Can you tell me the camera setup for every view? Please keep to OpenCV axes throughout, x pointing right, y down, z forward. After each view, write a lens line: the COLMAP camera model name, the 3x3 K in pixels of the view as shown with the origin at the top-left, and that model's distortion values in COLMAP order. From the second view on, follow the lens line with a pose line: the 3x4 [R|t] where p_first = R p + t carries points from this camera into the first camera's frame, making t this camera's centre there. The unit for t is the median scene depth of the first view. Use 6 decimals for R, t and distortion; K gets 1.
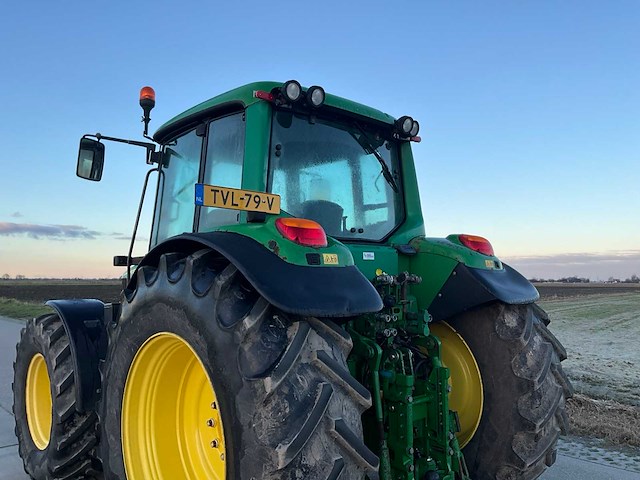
lens RADIAL K [[523.2, 0, 319.8], [0, 523.2, 238.8], [0, 0, 1]] dist [0.059932, -0.085249]
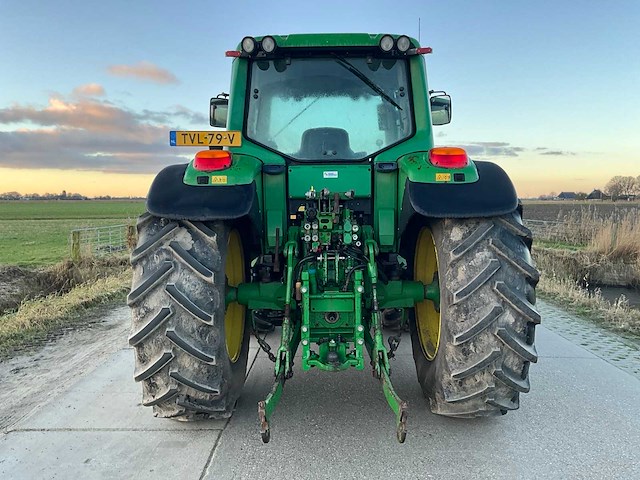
lens RADIAL K [[523.2, 0, 318.7], [0, 523.2, 239.6], [0, 0, 1]] dist [0.059932, -0.085249]
pose [[0.736850, 0.047119, -0.674412, 0.862985], [0.057493, 0.989587, 0.131954, 0.020810], [0.673607, -0.136004, 0.726469, 0.119192]]
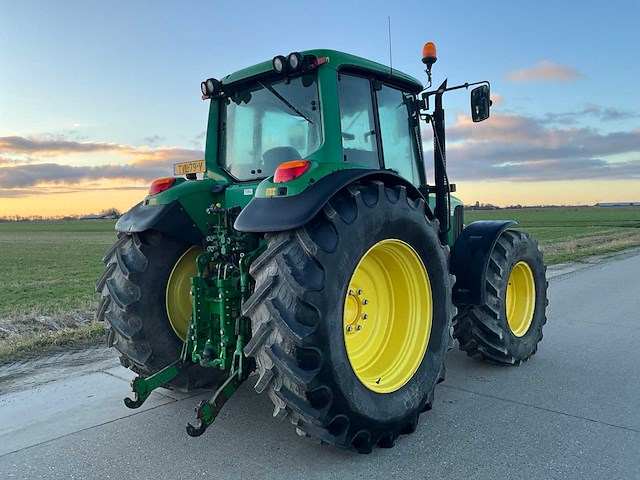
lens RADIAL K [[538.4, 0, 316.8], [0, 538.4, 239.0], [0, 0, 1]] dist [0.029348, -0.016124]
pose [[0.084238, 0.039995, -0.995643, 1.417858], [0.106206, 0.993142, 0.048881, 0.100801], [0.990770, -0.109861, 0.079412, 1.046581]]
